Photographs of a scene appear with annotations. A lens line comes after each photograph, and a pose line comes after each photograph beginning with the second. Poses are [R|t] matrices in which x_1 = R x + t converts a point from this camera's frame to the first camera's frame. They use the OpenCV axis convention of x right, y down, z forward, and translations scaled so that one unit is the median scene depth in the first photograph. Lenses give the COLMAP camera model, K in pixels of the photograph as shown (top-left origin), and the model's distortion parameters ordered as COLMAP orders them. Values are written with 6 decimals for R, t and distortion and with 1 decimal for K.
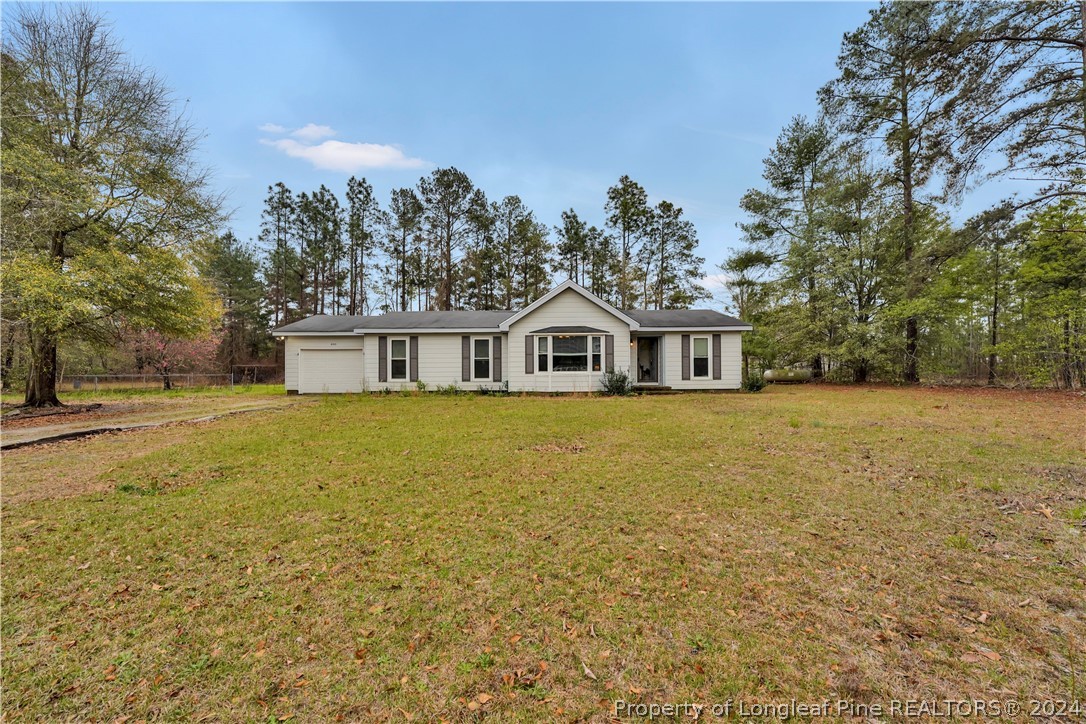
lens RADIAL K [[452.6, 0, 542.8], [0, 452.6, 364.9], [0, 0, 1]] dist [-0.005824, 0.000197]
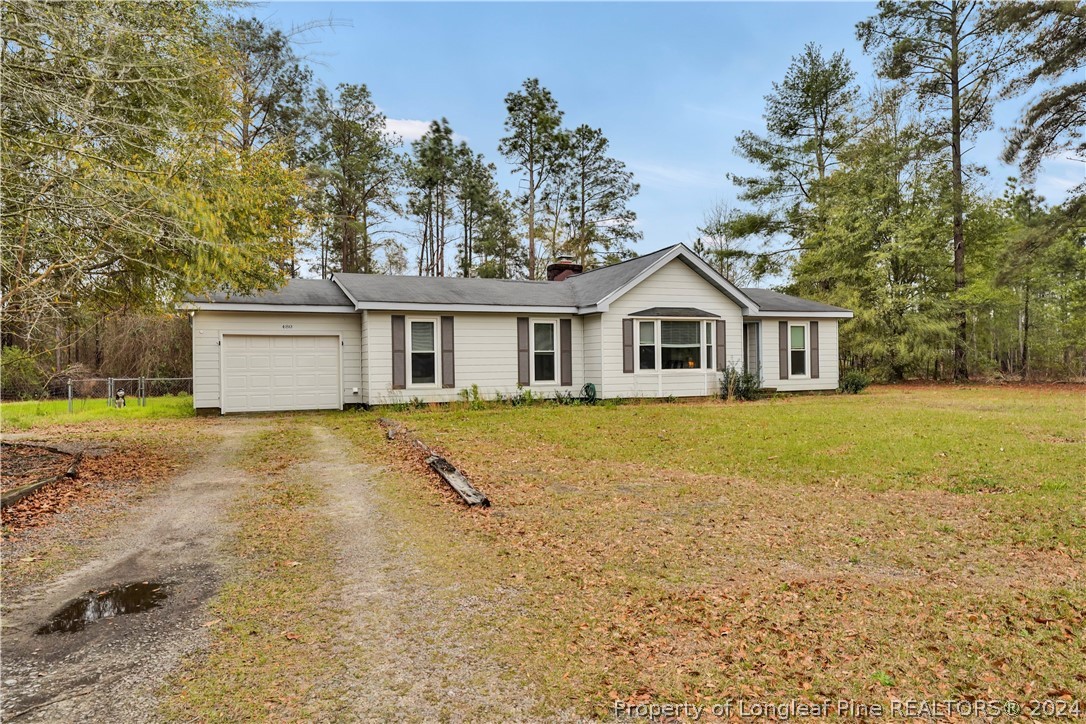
lens RADIAL K [[726.1, 0, 543.0], [0, 726.1, 362.0], [0, 0, 1]] dist [0.047560, 0.001533]
pose [[0.918676, -0.003423, 0.394996, -0.567103], [0.004098, 0.999991, -0.000866, 0.002754], [-0.394989, 0.002414, 0.918682, 0.002698]]
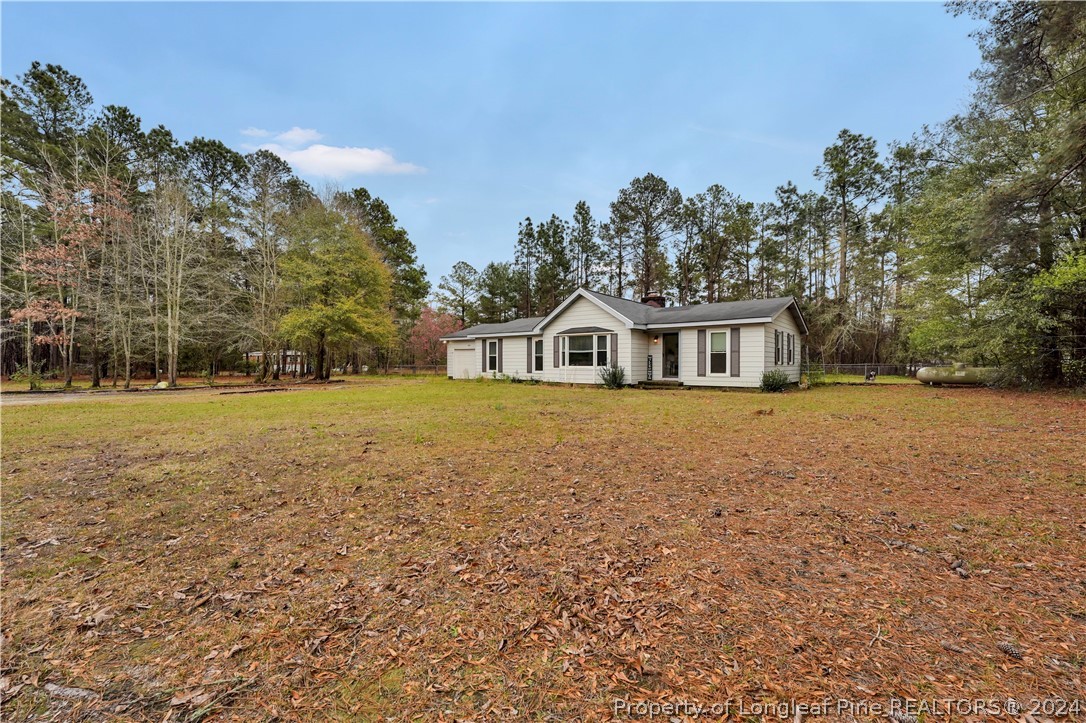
lens RADIAL K [[452.6, 0, 542.8], [0, 452.6, 364.4], [0, 0, 1]] dist [-0.005824, 0.000197]
pose [[0.776196, 0.008282, -0.630437, 0.663589], [0.000972, 0.999897, 0.014333, -0.006462], [0.630491, -0.011738, 0.776108, 0.033719]]
